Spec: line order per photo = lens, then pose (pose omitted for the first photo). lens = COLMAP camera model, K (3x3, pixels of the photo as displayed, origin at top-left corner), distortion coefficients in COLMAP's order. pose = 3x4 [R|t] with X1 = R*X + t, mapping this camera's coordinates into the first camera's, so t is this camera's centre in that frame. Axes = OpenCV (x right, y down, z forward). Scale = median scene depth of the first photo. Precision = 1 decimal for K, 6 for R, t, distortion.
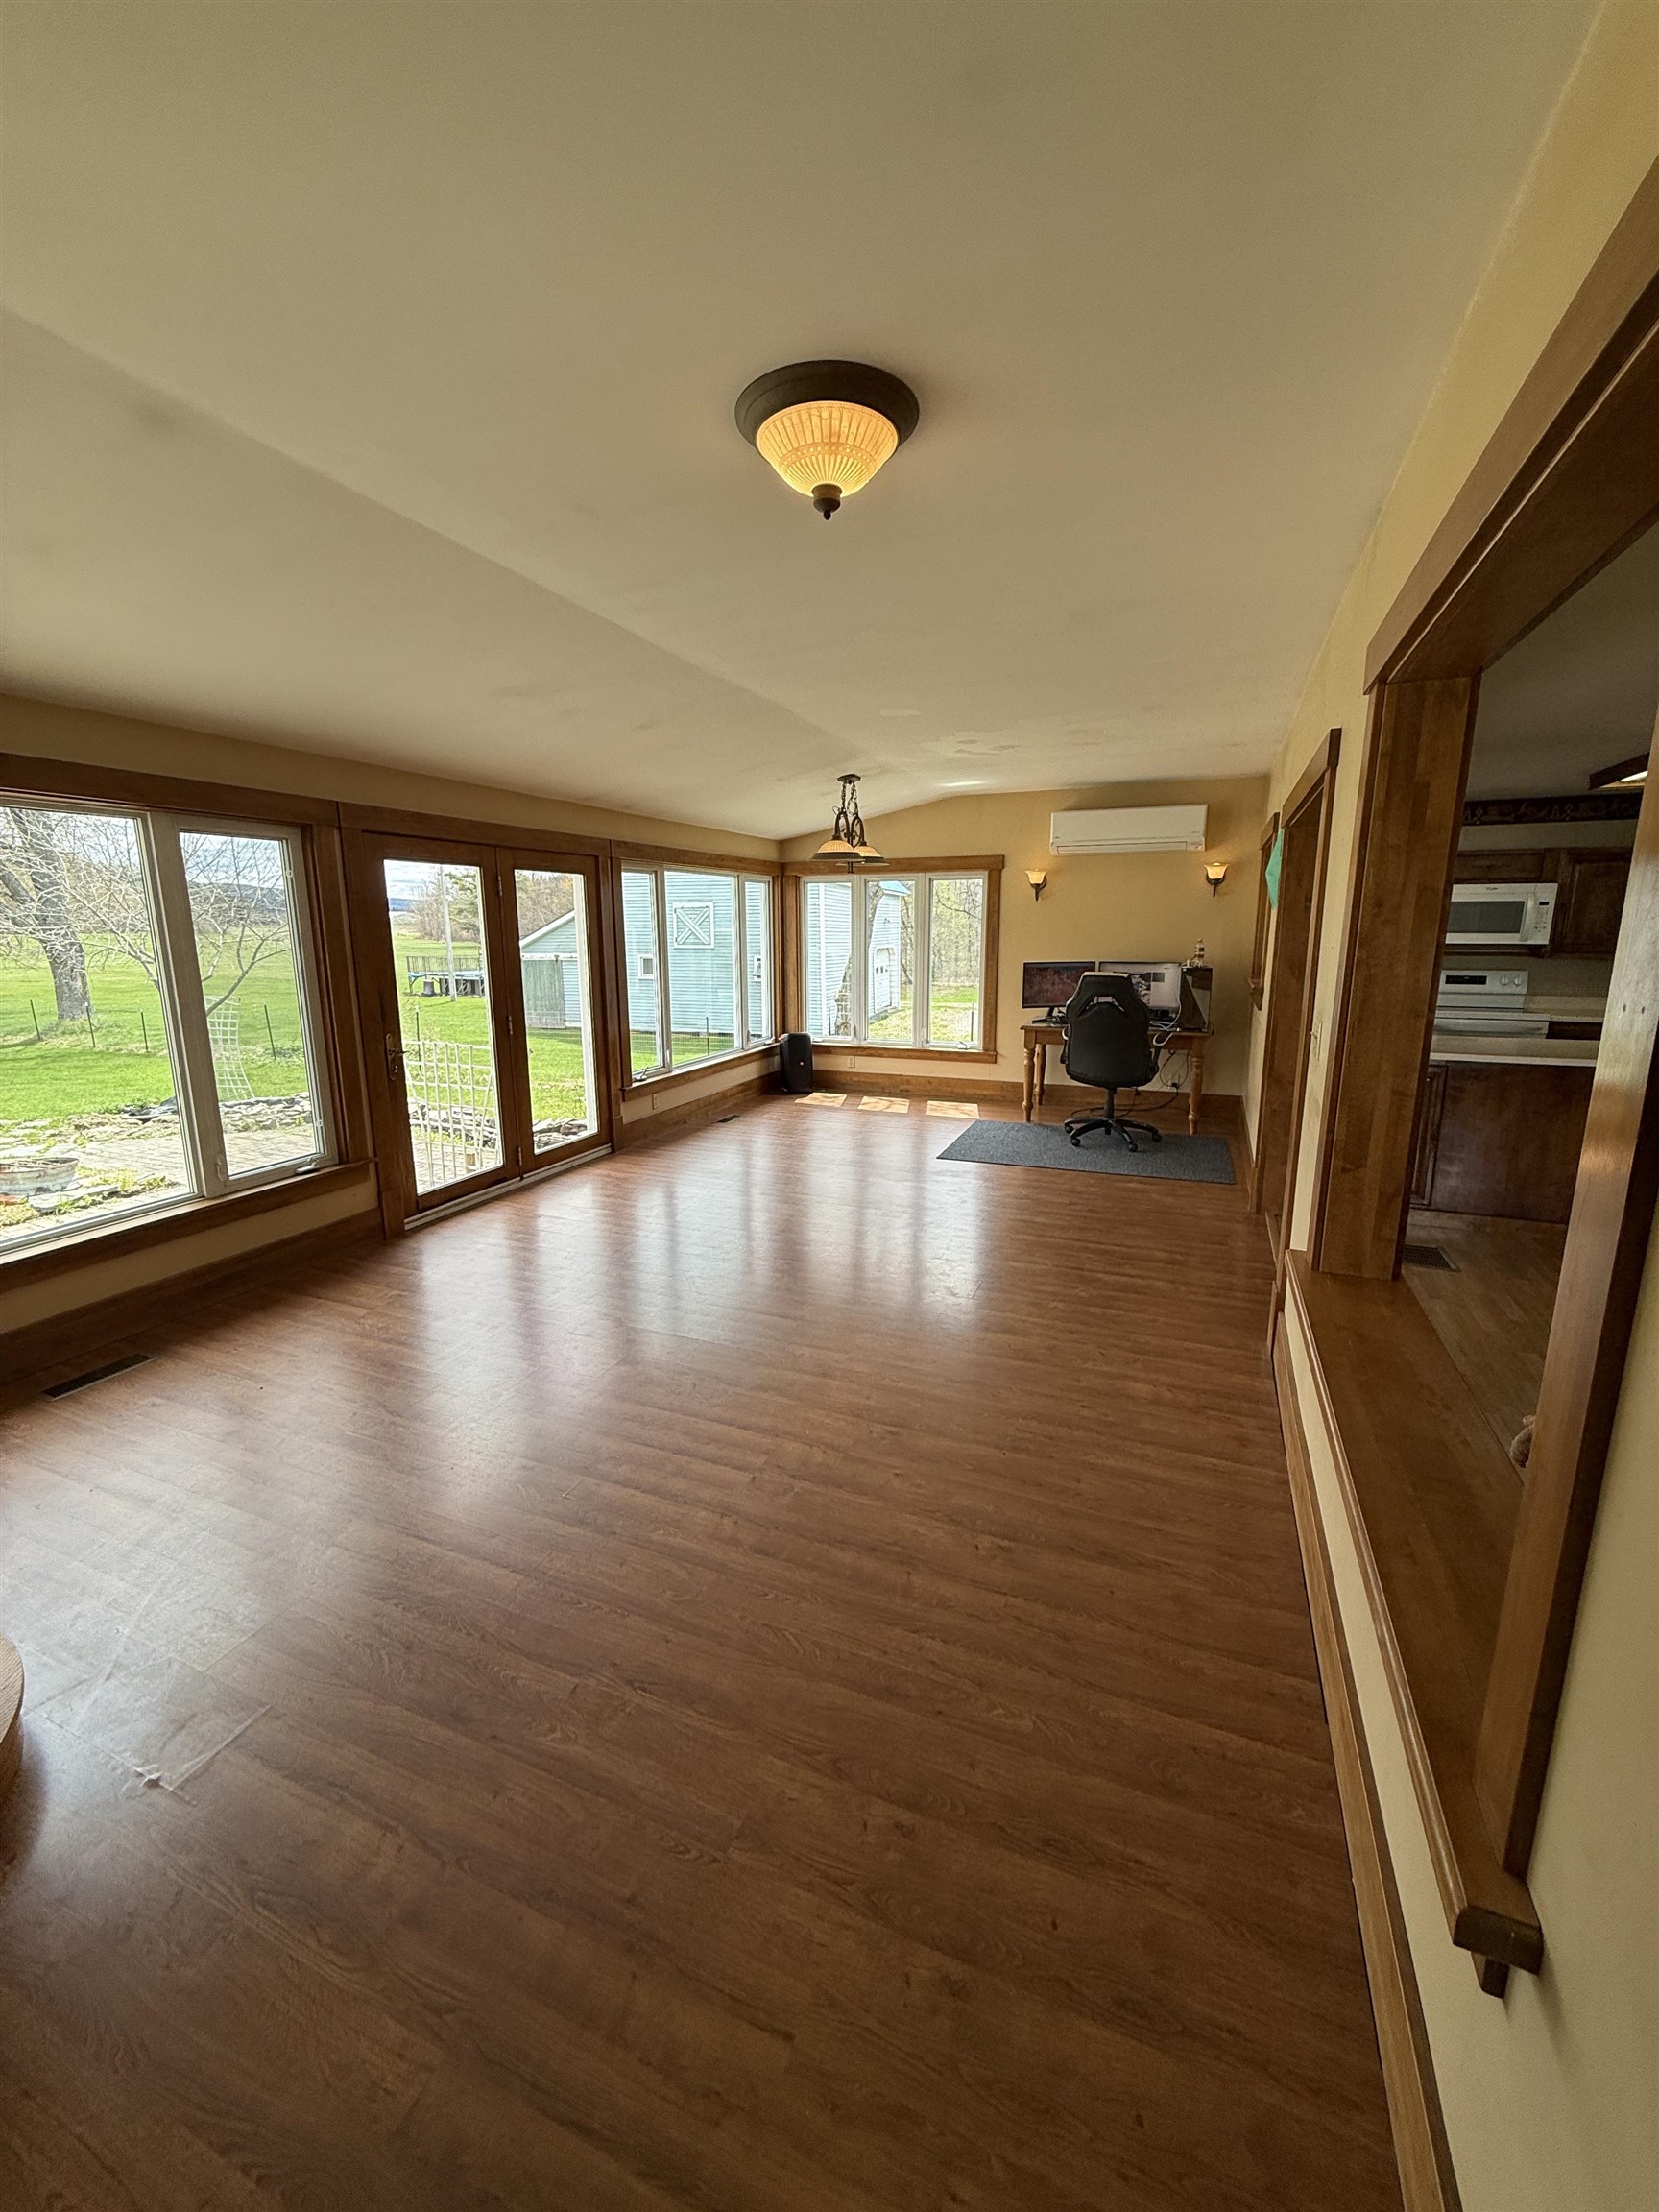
lens RADIAL K [[874.8, 0, 834.9], [0, 874.8, 1104.7], [0, 0, 1]] dist [0.003798, -0.000016]
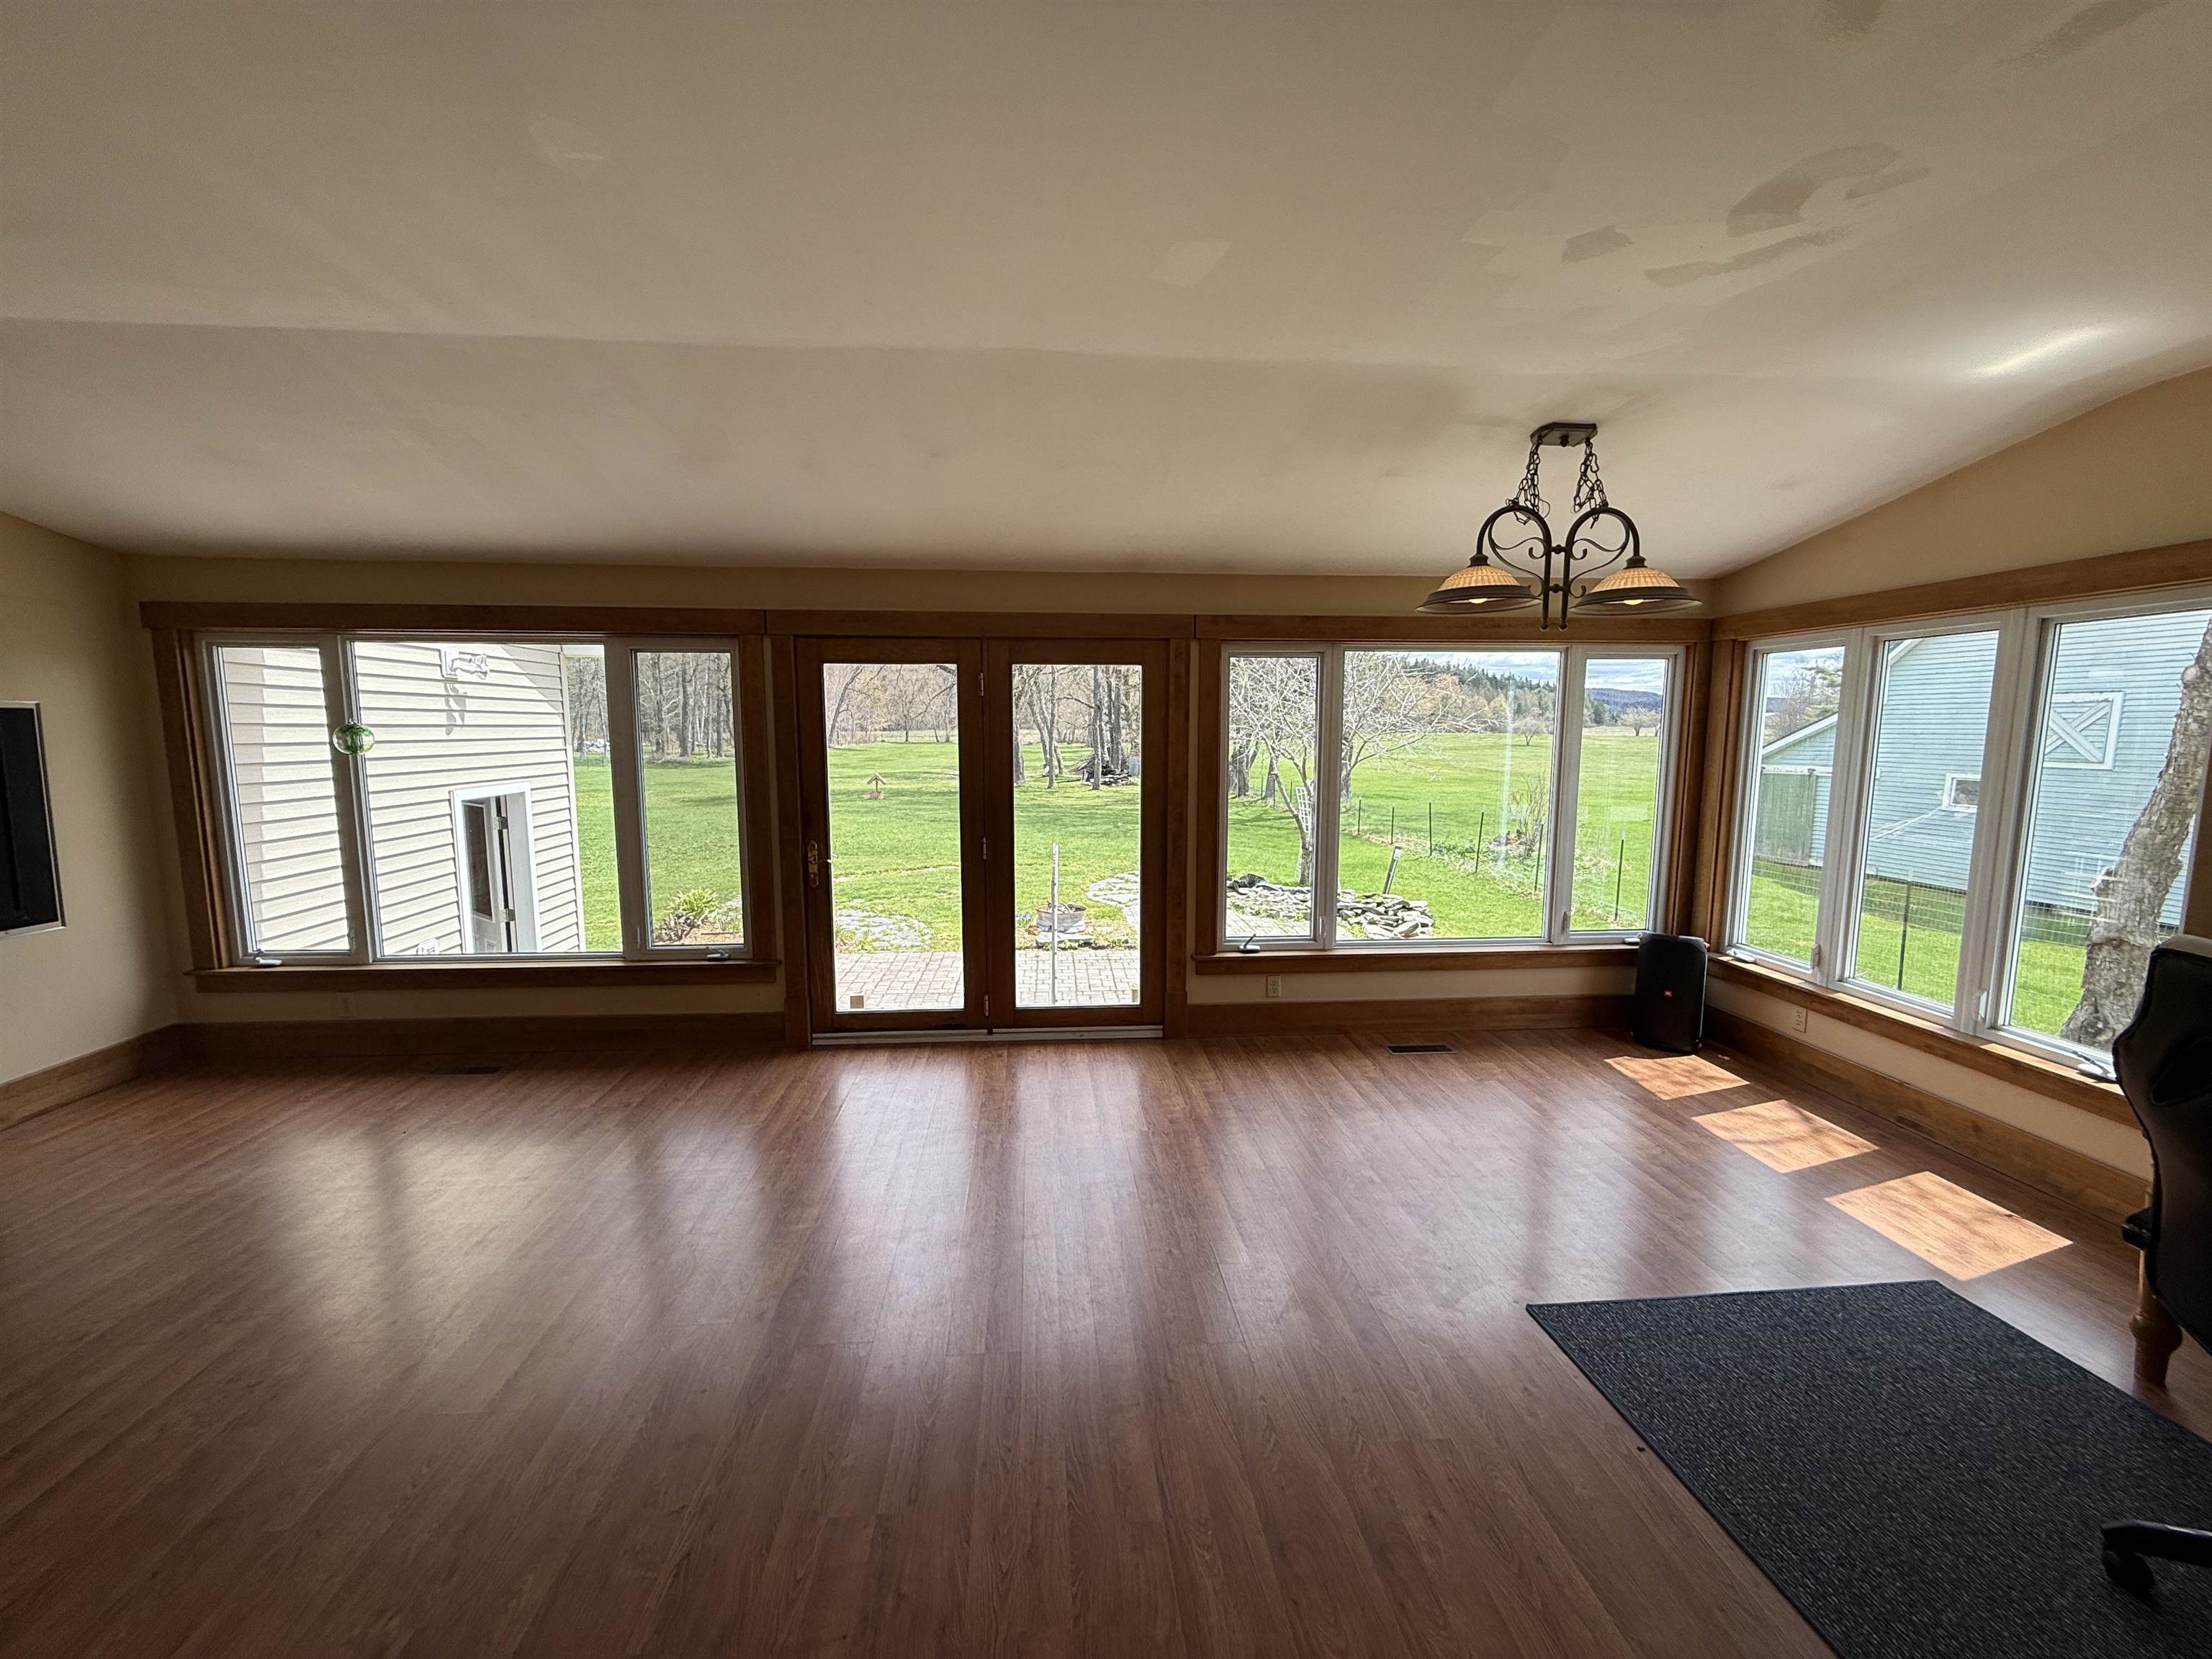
lens RADIAL K [[874.8, 0, 1088.0], [0, 874.8, 824.2], [0, 0, 1]] dist [0.003798, -0.000016]
pose [[0.449583, 0.103024, -0.887277, 0.356939], [-0.183899, 0.982722, 0.020925, -0.128631], [0.874103, 0.153762, 0.460761, 0.601072]]
